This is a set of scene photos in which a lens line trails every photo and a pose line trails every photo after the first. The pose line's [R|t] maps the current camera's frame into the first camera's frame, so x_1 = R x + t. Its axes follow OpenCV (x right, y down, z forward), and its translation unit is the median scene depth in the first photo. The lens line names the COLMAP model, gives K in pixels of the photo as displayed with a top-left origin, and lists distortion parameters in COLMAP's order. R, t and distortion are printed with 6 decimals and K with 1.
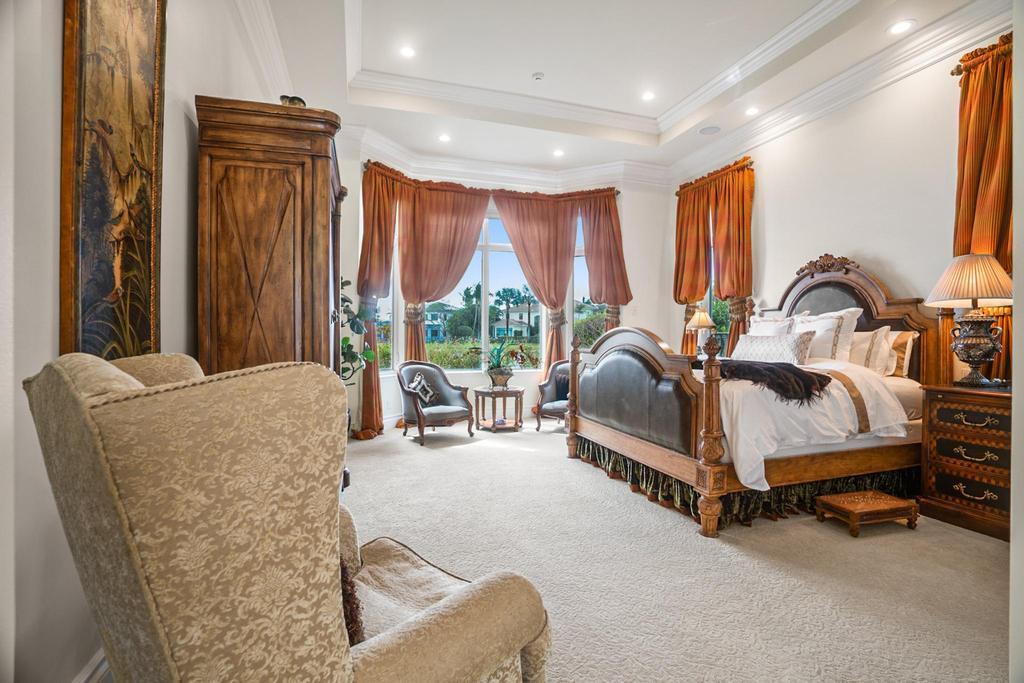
lens RADIAL K [[481.0, 0, 519.8], [0, 481.0, 337.6], [0, 0, 1]] dist [-0.072573, 0.026791]
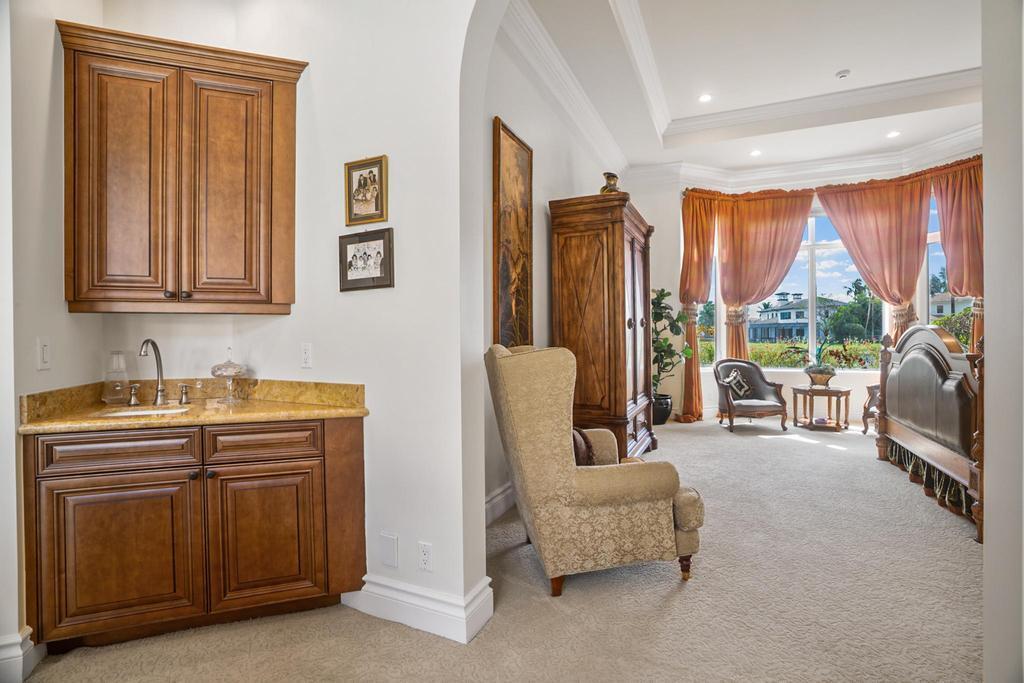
lens RADIAL K [[475.3, 0, 516.3], [0, 475.3, 328.9], [0, 0, 1]] dist [-0.073272, 0.027792]
pose [[0.735577, -0.019533, -0.677160, 0.165508], [0.005923, 0.999731, -0.022404, 0.000995], [0.677415, 0.012469, 0.735495, -0.160493]]
